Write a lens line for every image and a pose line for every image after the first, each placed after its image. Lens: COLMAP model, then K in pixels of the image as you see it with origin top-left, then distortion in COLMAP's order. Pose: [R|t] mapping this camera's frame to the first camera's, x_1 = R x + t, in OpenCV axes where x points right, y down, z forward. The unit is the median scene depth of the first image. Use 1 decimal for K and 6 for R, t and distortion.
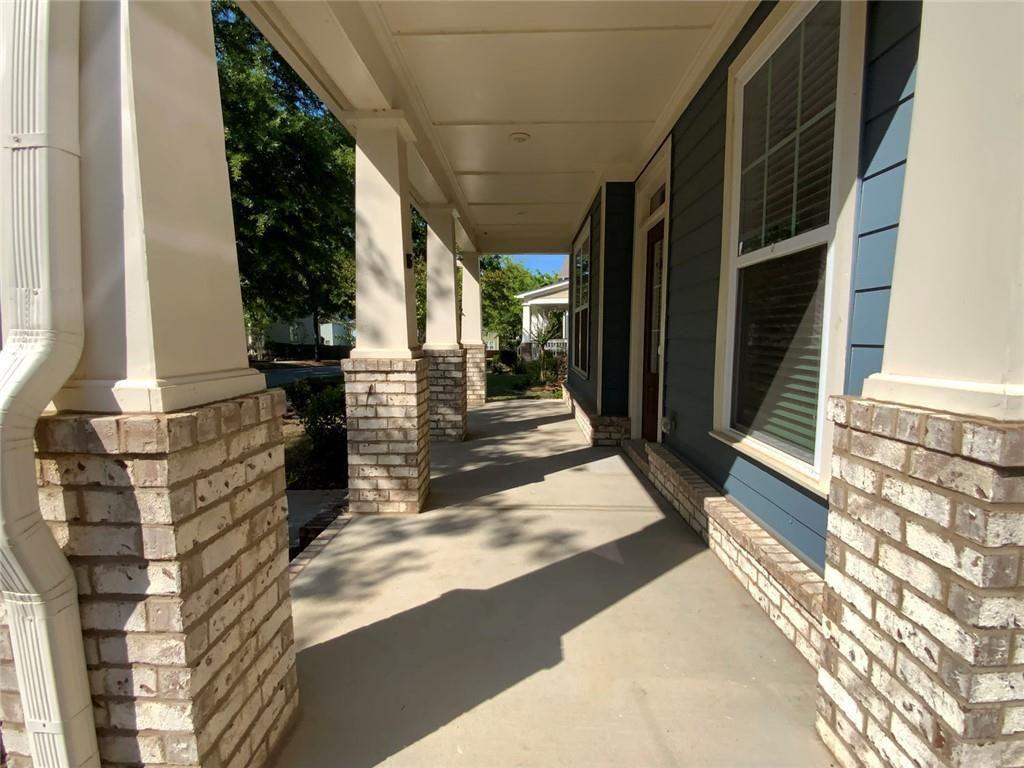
lens RADIAL K [[490.4, 0, 513.6], [0, 490.4, 386.7], [0, 0, 1]] dist [-0.001971, -0.000539]
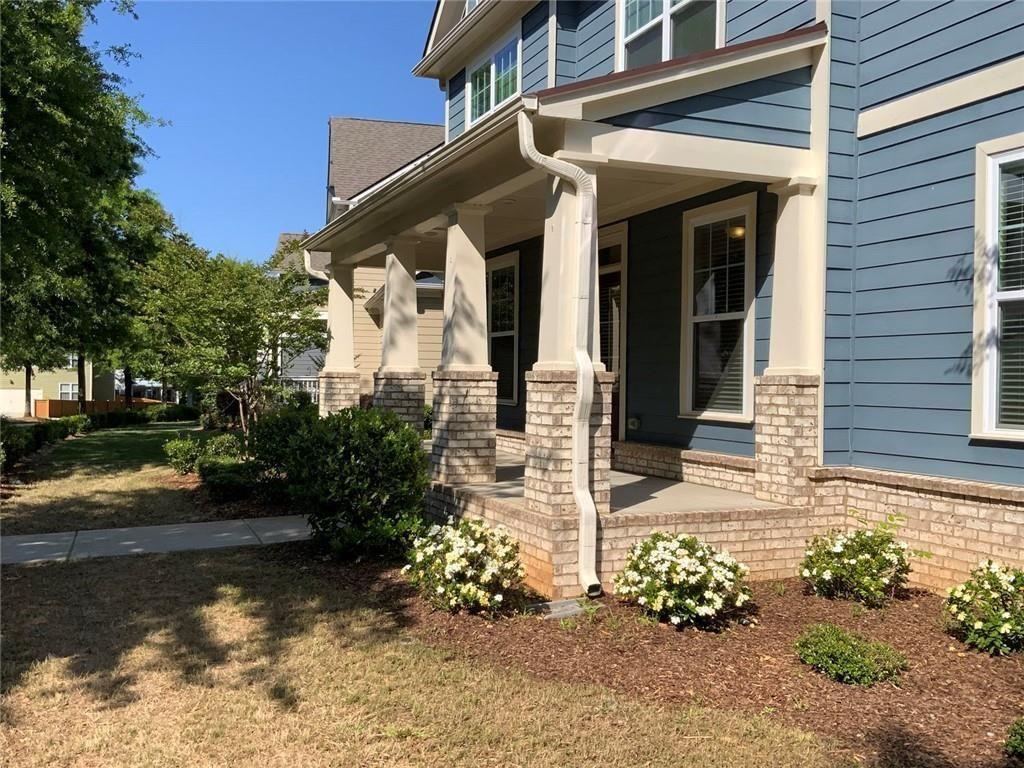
lens RADIAL K [[950.9, 0, 510.7], [0, 950.9, 383.5], [0, 0, 1]] dist [0.083148, 0.000000]
pose [[0.909445, 0.010200, 0.415699, -2.073595], [0.030777, 0.995306, -0.091754, 0.369147], [-0.414684, 0.096240, 0.904862, -2.420058]]
